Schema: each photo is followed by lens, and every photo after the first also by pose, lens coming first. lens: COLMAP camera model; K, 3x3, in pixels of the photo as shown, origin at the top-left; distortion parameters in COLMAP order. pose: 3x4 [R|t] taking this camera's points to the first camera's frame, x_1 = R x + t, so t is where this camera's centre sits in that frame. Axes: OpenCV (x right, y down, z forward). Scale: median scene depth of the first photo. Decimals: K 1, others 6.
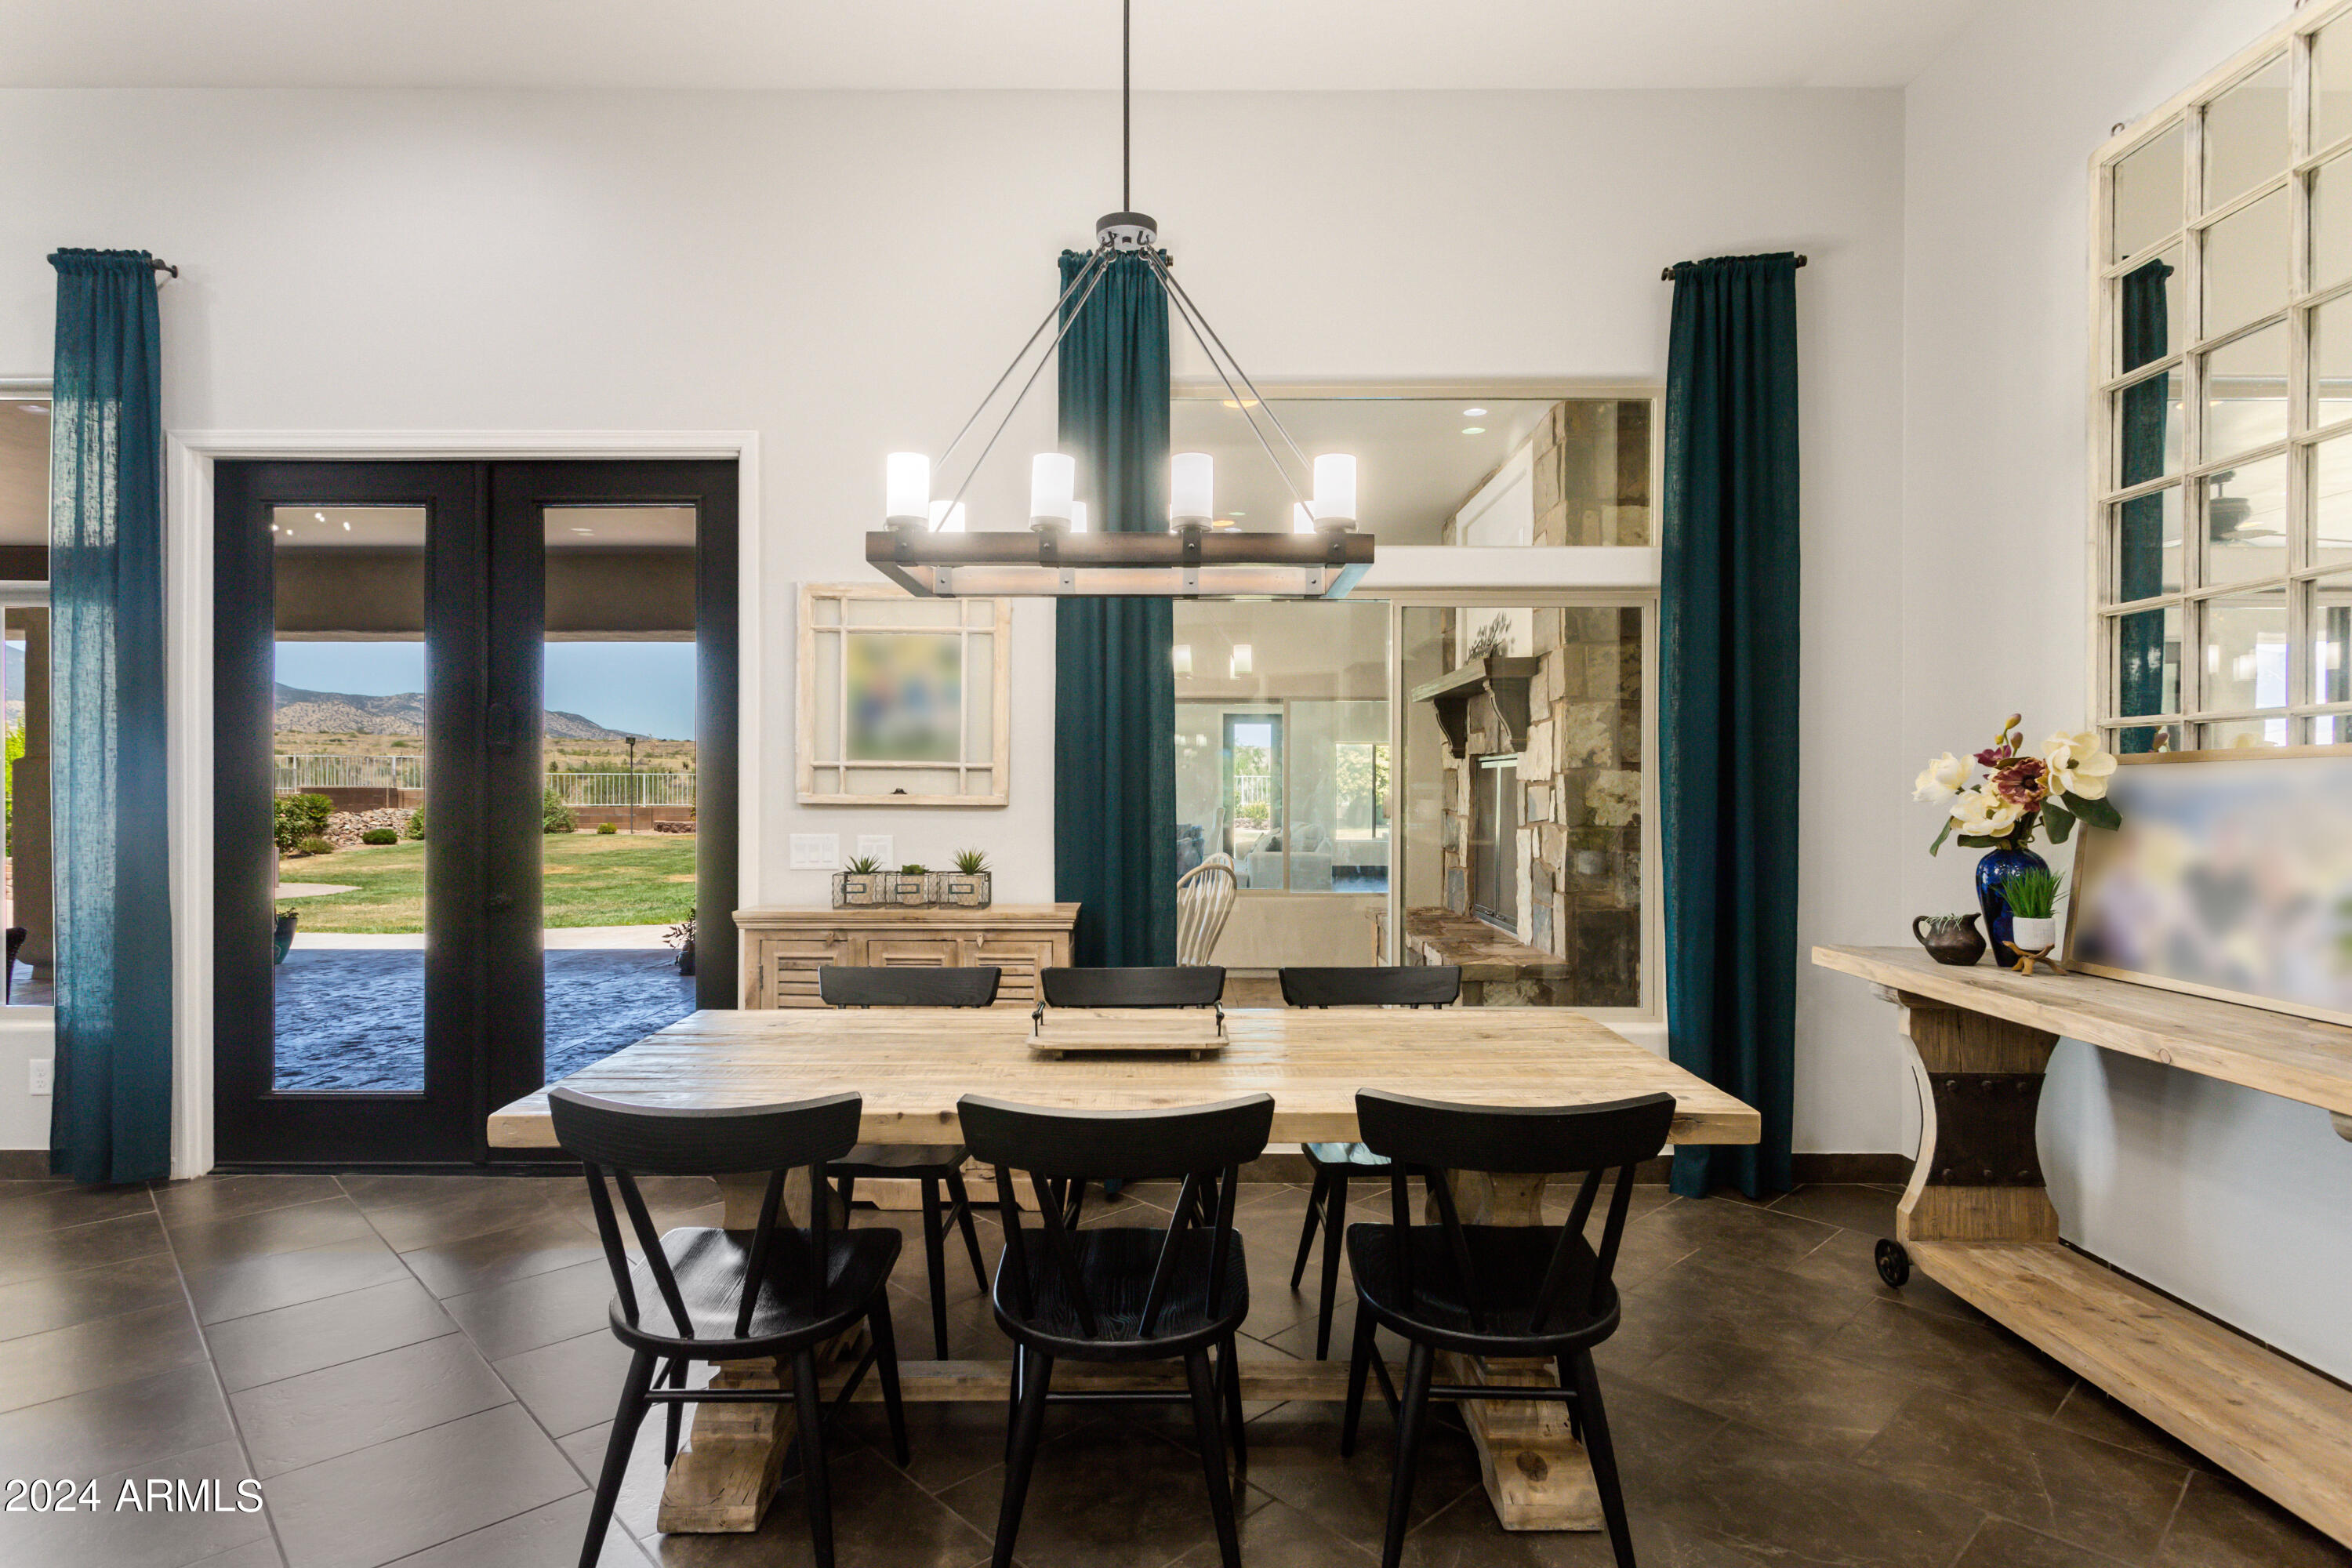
lens RADIAL K [[1238.2, 0, 1169.3], [0, 1238.2, 790.6], [0, 0, 1]] dist [-0.002833, 0.001422]
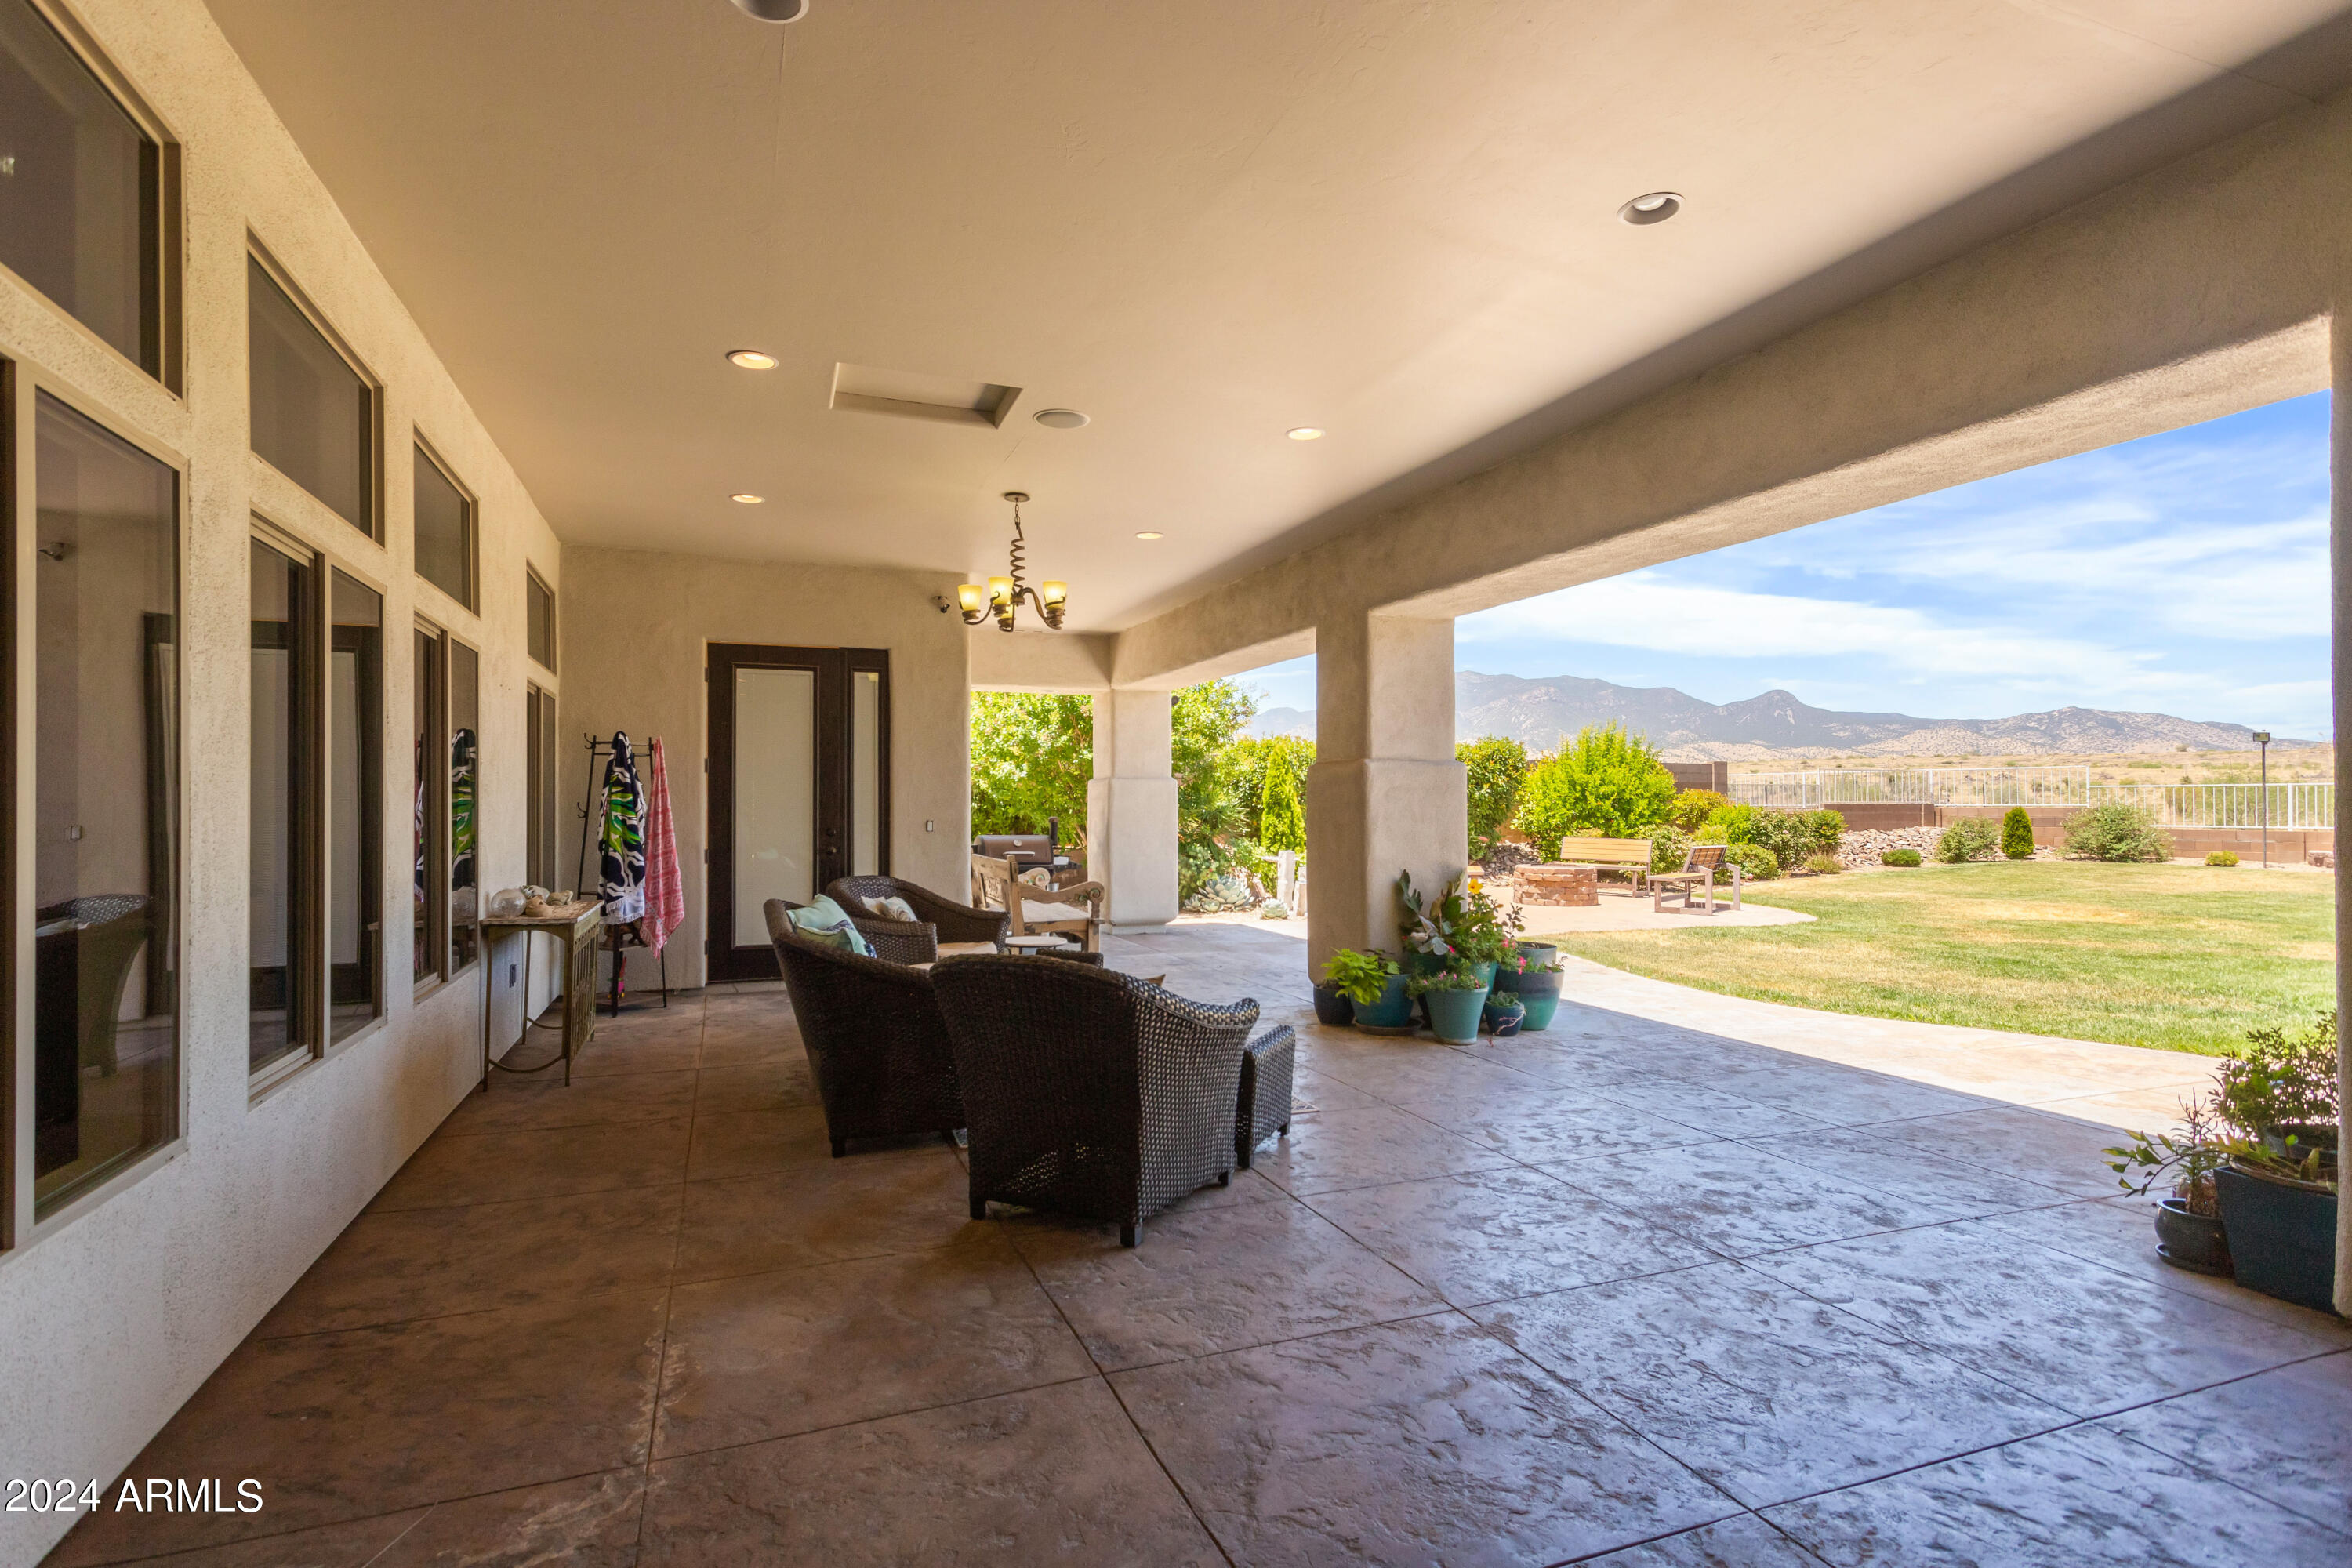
lens RADIAL K [[1142.6, 0, 1168.3], [0, 1142.6, 801.0], [0, 0, 1]] dist [0.004028, 0.001372]
pose [[0.367835, -0.004065, -0.929882, -0.059561], [-0.003236, 0.999979, -0.005652, 0.002129], [0.929885, 0.005088, 0.367814, 0.197605]]
